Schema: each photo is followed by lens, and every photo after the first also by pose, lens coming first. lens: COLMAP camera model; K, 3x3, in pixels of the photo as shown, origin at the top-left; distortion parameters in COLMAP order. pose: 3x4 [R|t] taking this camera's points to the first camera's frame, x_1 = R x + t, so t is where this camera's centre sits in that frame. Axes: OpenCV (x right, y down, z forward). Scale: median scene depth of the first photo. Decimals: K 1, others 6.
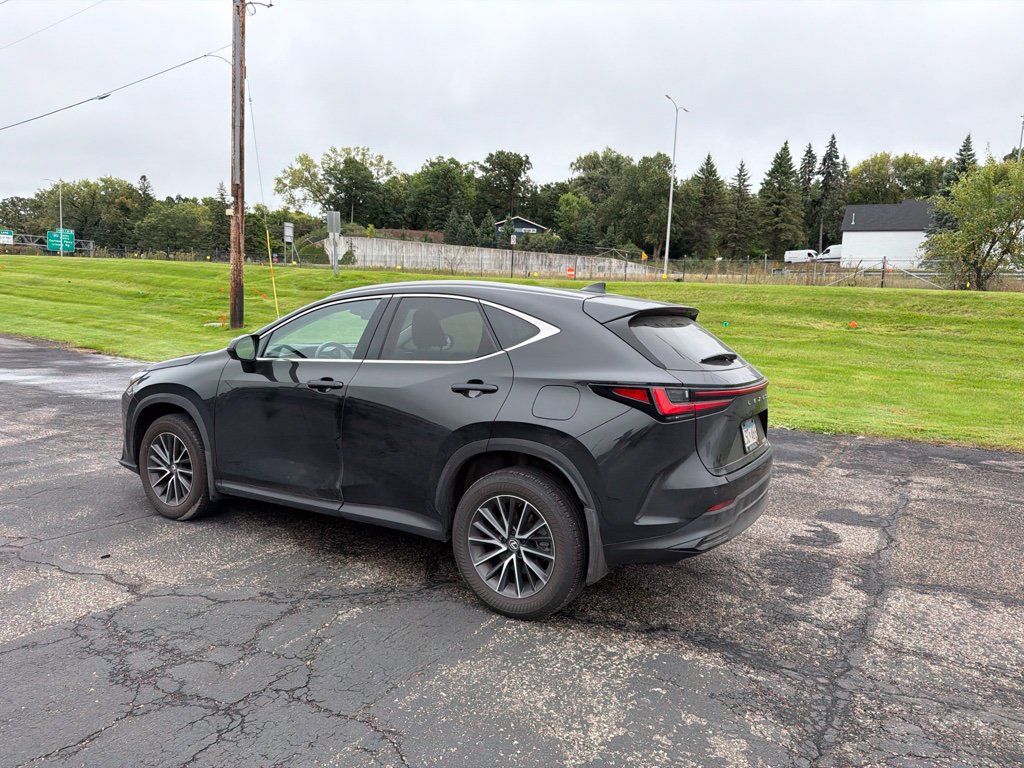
lens RADIAL K [[715.8, 0, 516.6], [0, 715.8, 370.9], [0, 0, 1]] dist [0.057236, -0.080142]
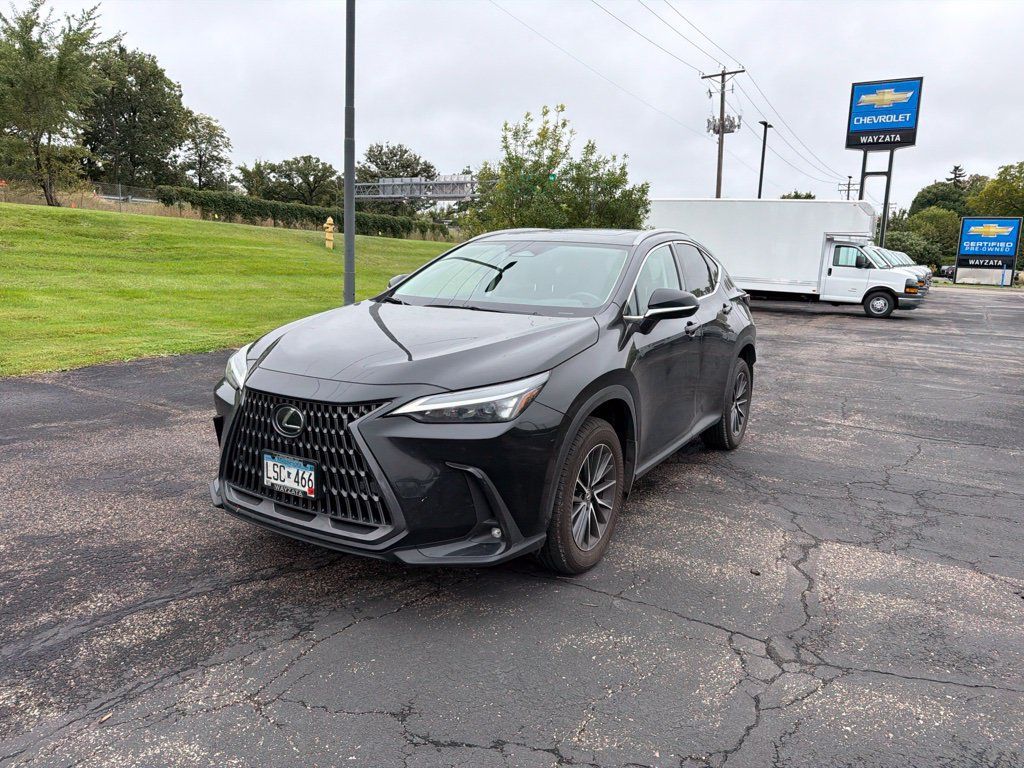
lens RADIAL K [[719.4, 0, 513.9], [0, 719.4, 381.0], [0, 0, 1]] dist [0.043682, -0.058737]
pose [[-0.000195, -0.207169, 0.978305, -0.958531], [0.055317, 0.976805, 0.206862, -0.100665], [-0.998469, 0.054157, 0.011270, 0.905450]]
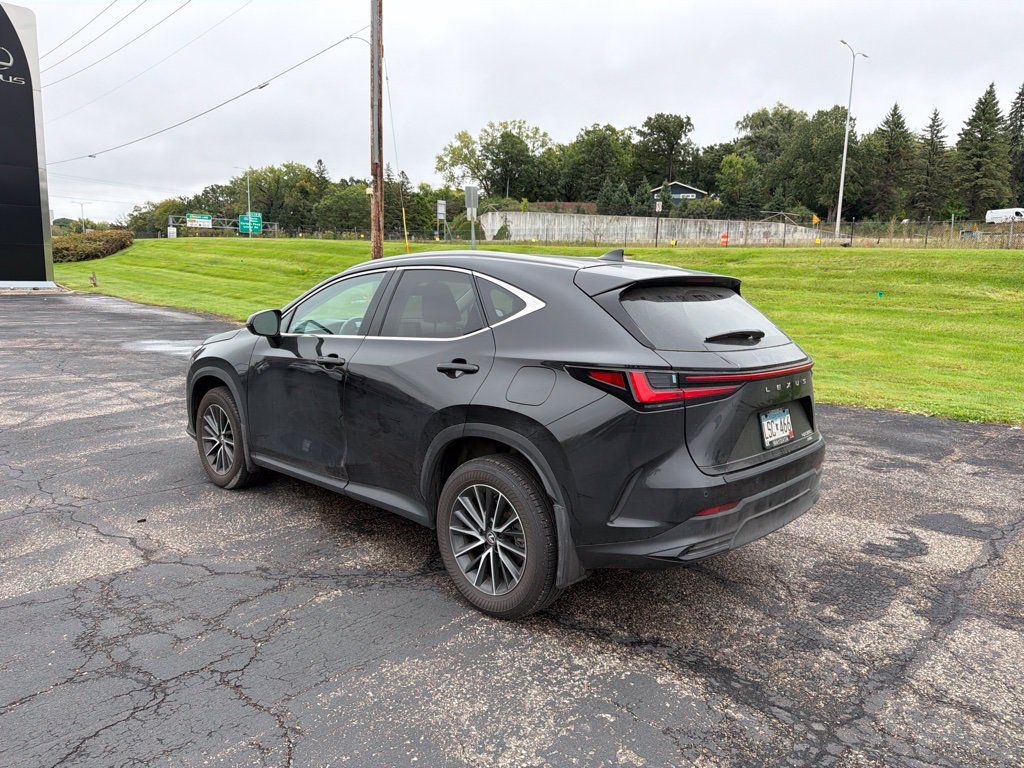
lens RADIAL K [[717.4, 0, 512.0], [0, 717.4, 384.0], [0, 0, 1]] dist [0.040247, -0.050190]
pose [[0.975046, 0.019054, -0.221183, 0.137168], [-0.006803, 0.998406, 0.056021, -0.004291], [0.221898, -0.053119, 0.973622, 0.073141]]
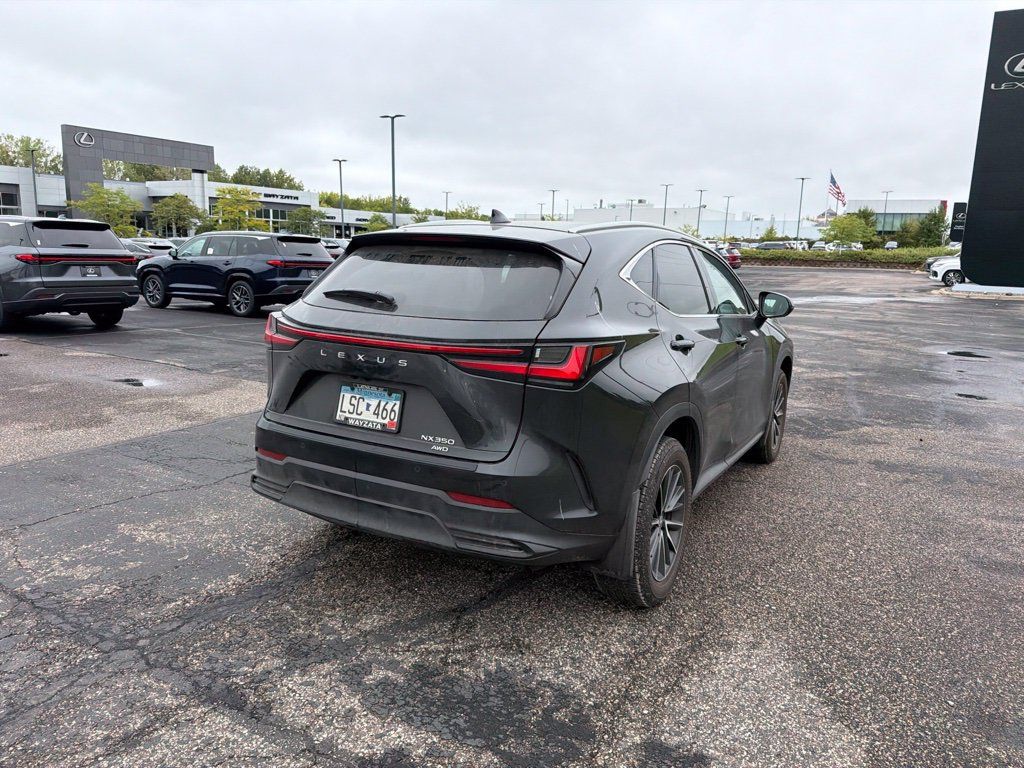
lens RADIAL K [[719.4, 0, 513.9], [0, 719.4, 381.0], [0, 0, 1]] dist [0.043682, -0.058737]
pose [[0.030088, 0.139537, -0.989760, 0.676324], [-0.122919, 0.983209, 0.134877, -0.032232], [0.991960, 0.117602, 0.046734, 0.730600]]
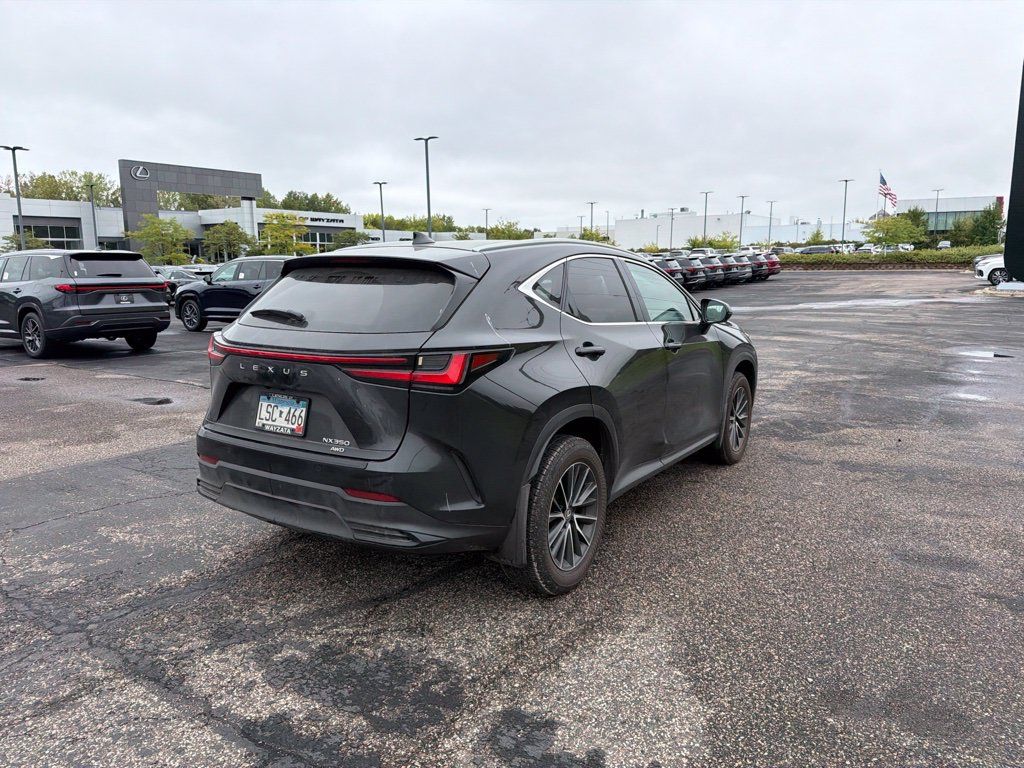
lens RADIAL K [[717.4, 0, 512.0], [0, 717.4, 384.0], [0, 0, 1]] dist [0.040247, -0.050190]
pose [[-0.033998, 0.125127, -0.991558, 0.720548], [-0.090608, 0.987660, 0.127742, -0.043931], [0.995306, 0.094186, -0.022241, 0.836064]]
